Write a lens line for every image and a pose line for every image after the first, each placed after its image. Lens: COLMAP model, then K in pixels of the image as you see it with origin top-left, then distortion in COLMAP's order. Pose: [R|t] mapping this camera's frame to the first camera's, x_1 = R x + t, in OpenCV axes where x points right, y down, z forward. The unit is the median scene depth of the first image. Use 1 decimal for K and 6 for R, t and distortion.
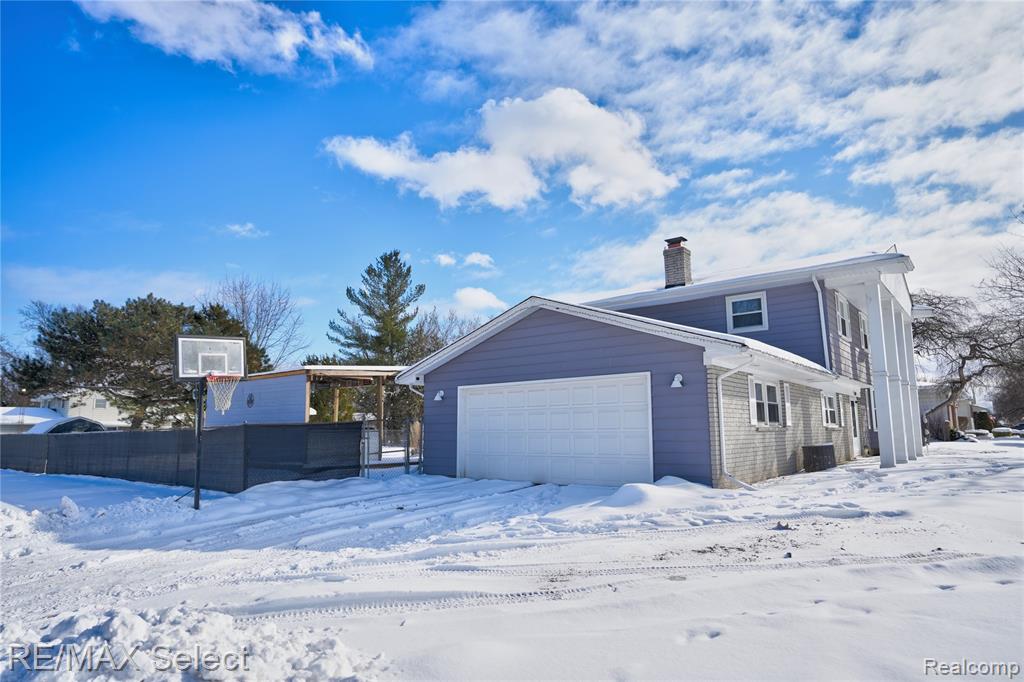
lens RADIAL K [[615.3, 0, 512.0], [0, 615.3, 341.0], [0, 0, 1]] dist [-0.052639, -0.000211]
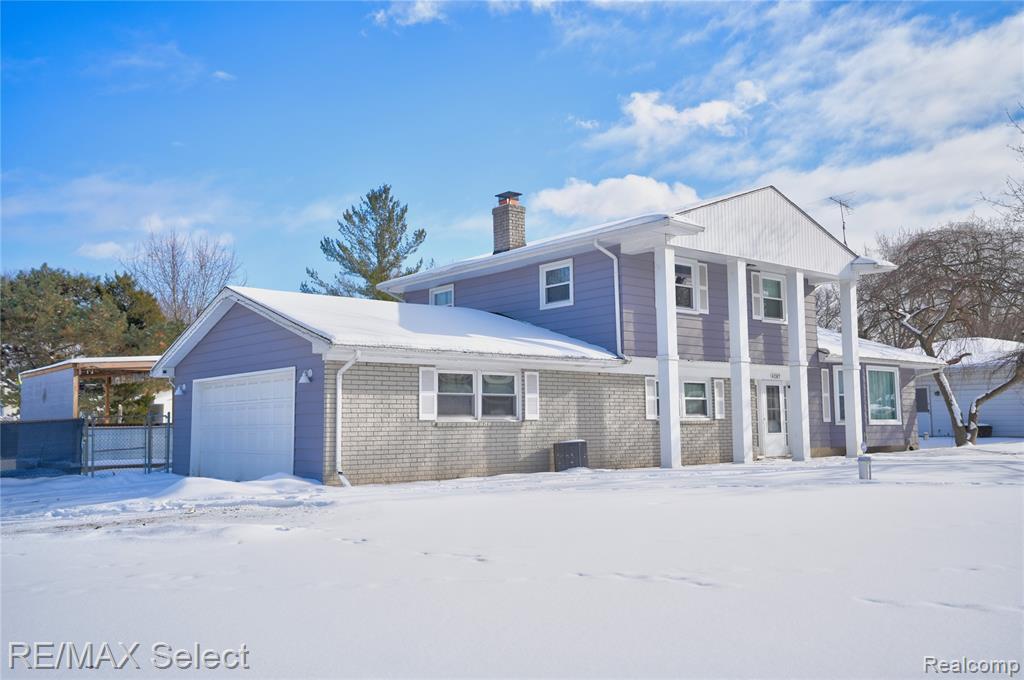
lens RADIAL K [[898.4, 0, 512.0], [0, 898.4, 340.0], [0, 0, 1]] dist [0.006865, -0.000755]
pose [[0.983176, -0.023006, -0.181205, 0.488188], [0.032845, 0.998134, 0.051482, -0.031810], [0.179682, -0.056567, 0.982097, -0.198045]]
